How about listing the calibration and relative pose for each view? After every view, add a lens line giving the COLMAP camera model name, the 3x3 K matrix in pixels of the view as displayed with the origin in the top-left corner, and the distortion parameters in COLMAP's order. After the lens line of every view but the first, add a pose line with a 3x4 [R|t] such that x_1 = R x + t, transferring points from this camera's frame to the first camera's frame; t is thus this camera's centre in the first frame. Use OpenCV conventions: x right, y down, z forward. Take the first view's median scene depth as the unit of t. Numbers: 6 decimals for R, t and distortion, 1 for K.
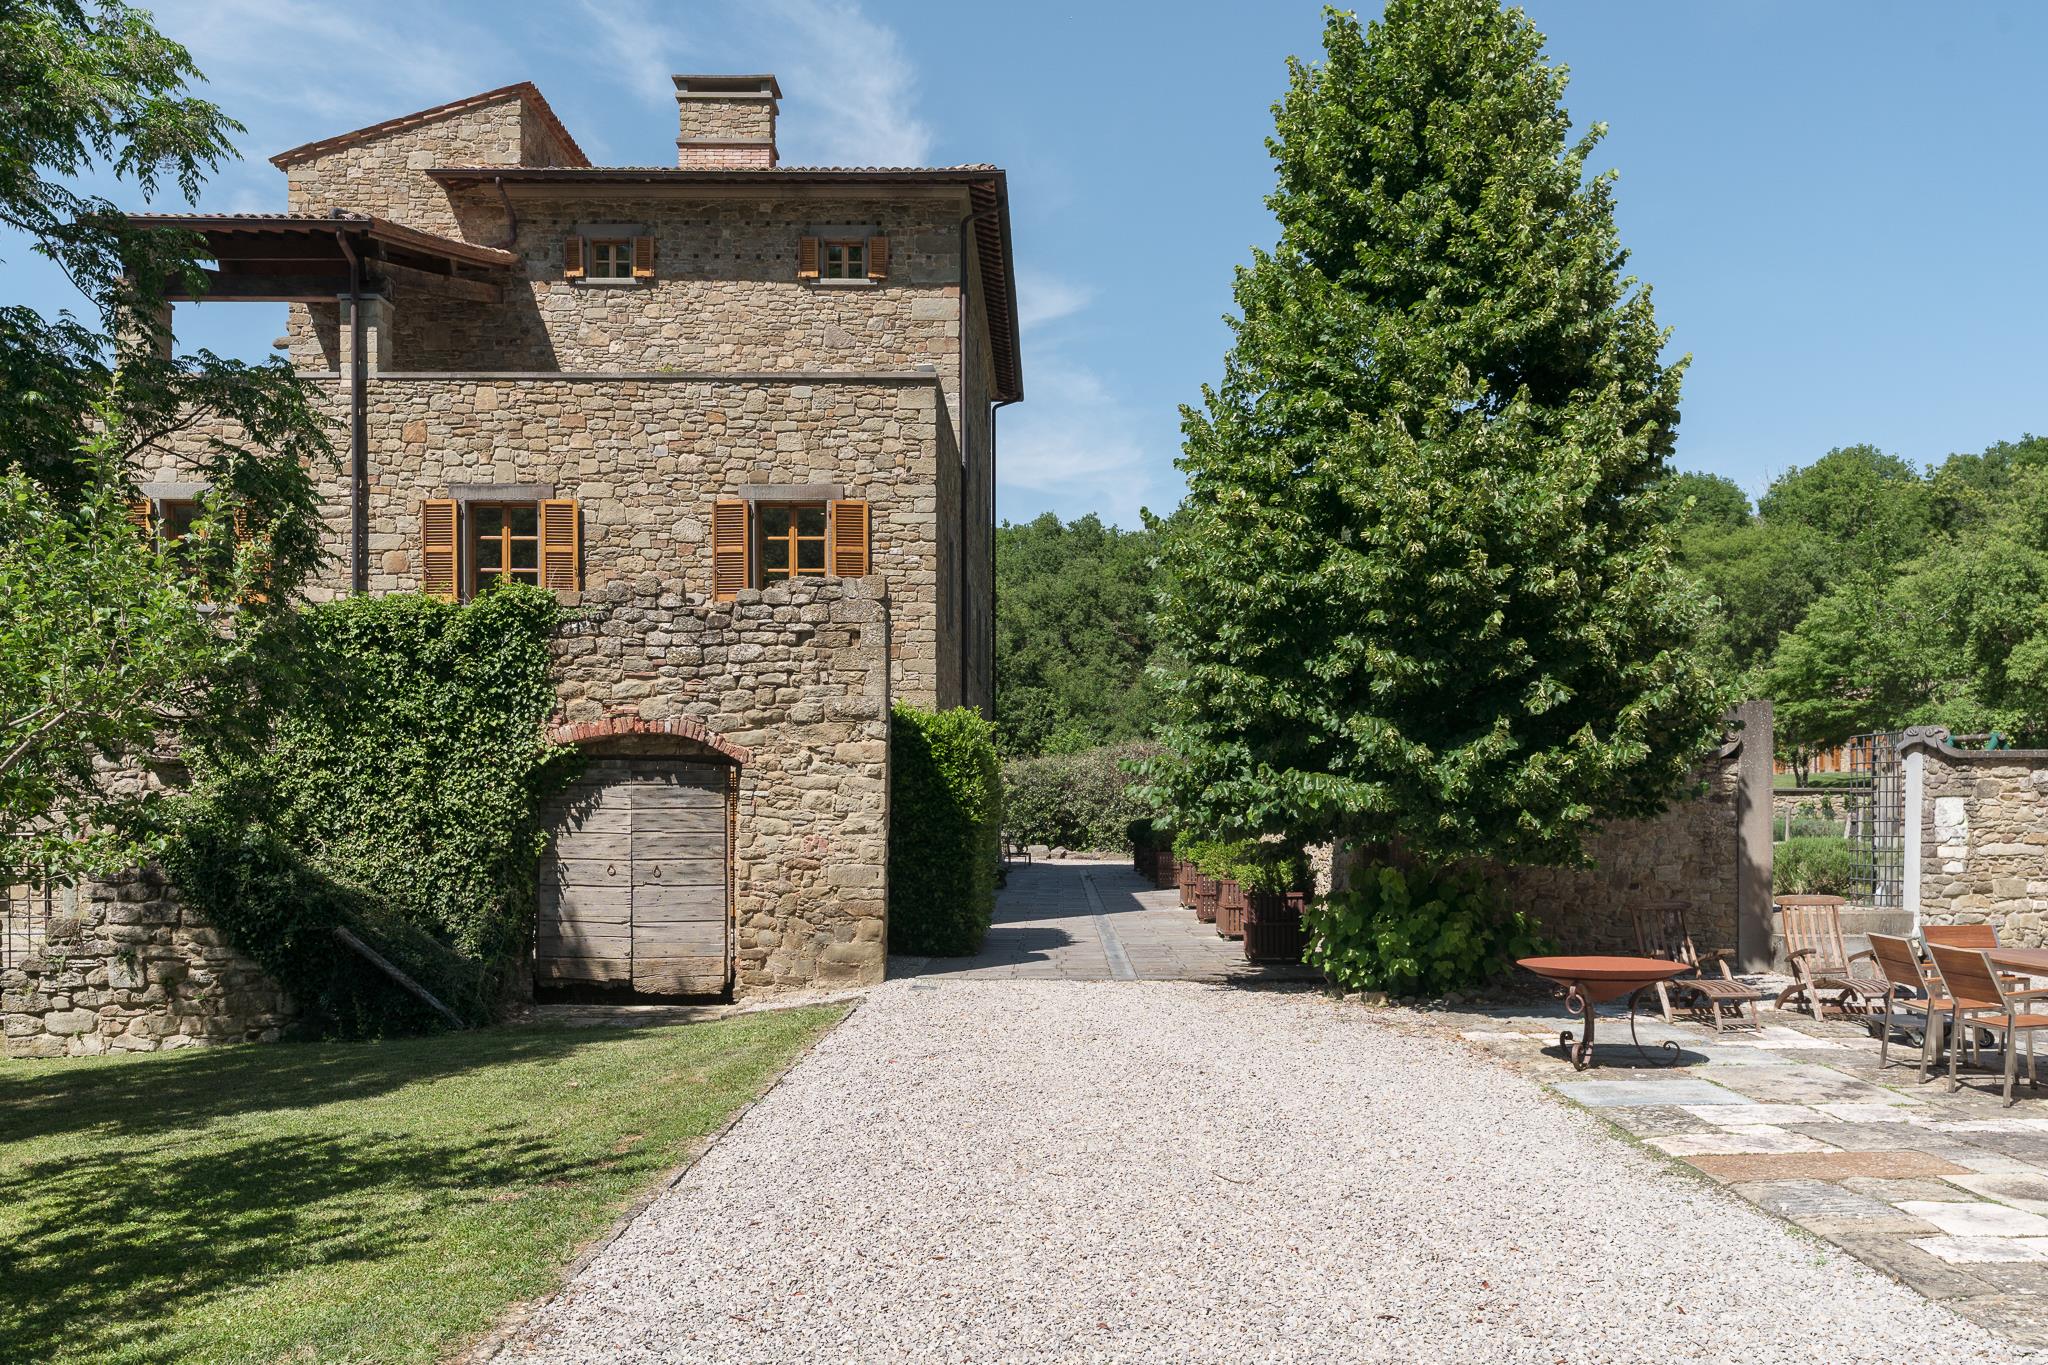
lens RADIAL K [[1605.7, 0, 1029.2], [0, 1605.7, 762.8], [0, 0, 1]] dist [-0.018232, 0.013133]
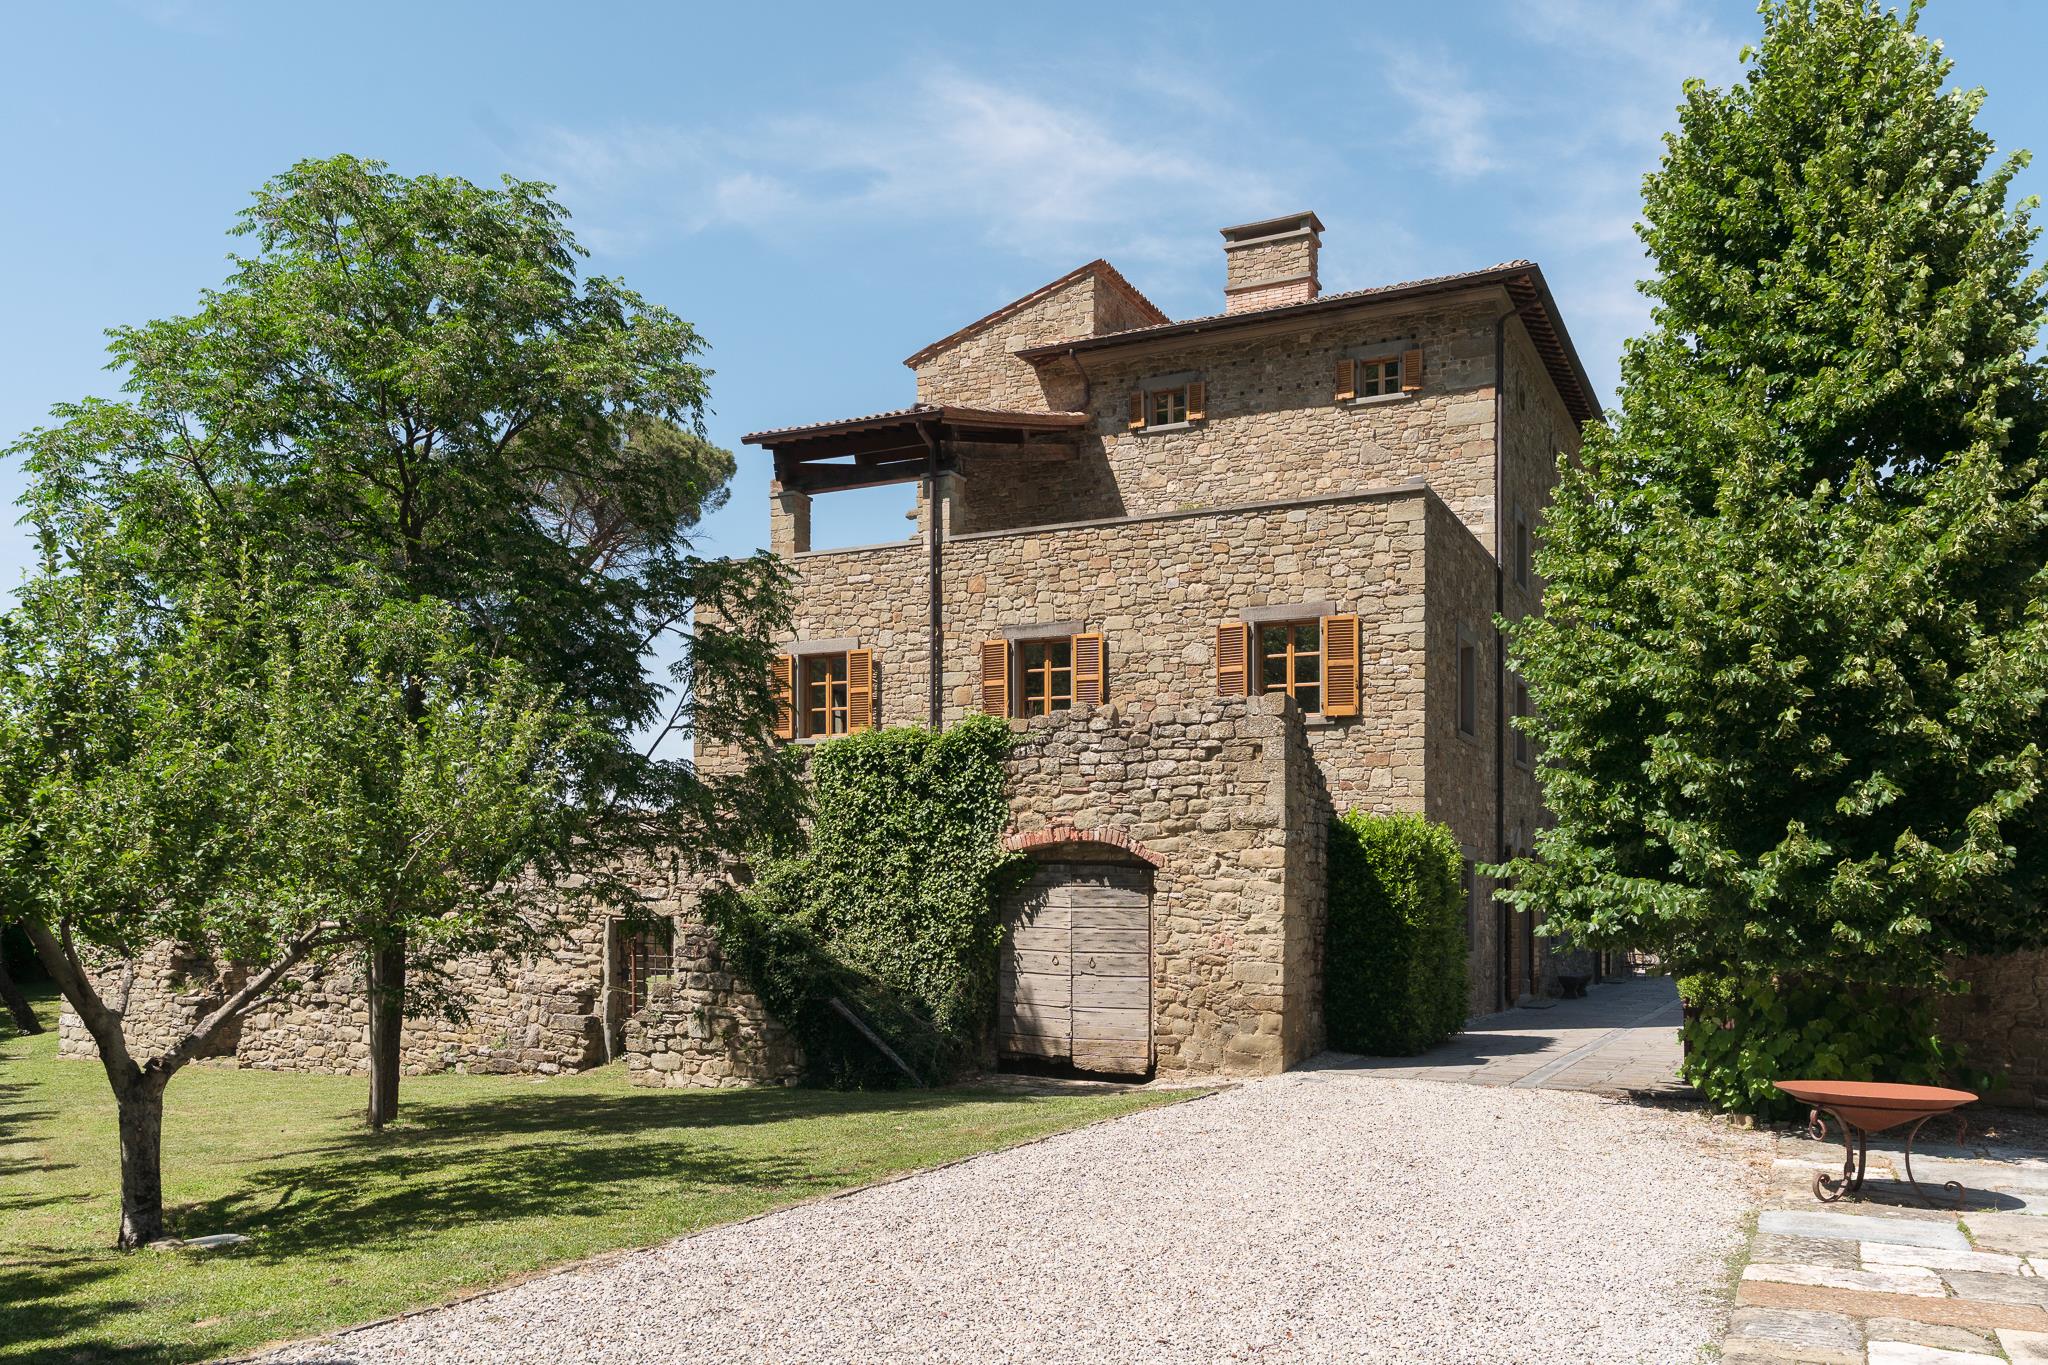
lens RADIAL K [[1633.8, 0, 995.0], [0, 1633.8, 852.7], [0, 0, 1]] dist [-0.015442, -0.020228]
pose [[0.869182, -0.001620, -0.494490, 0.280709], [-0.002528, 0.999967, -0.007719, -0.001062], [0.494486, 0.007959, 0.869149, -0.039558]]
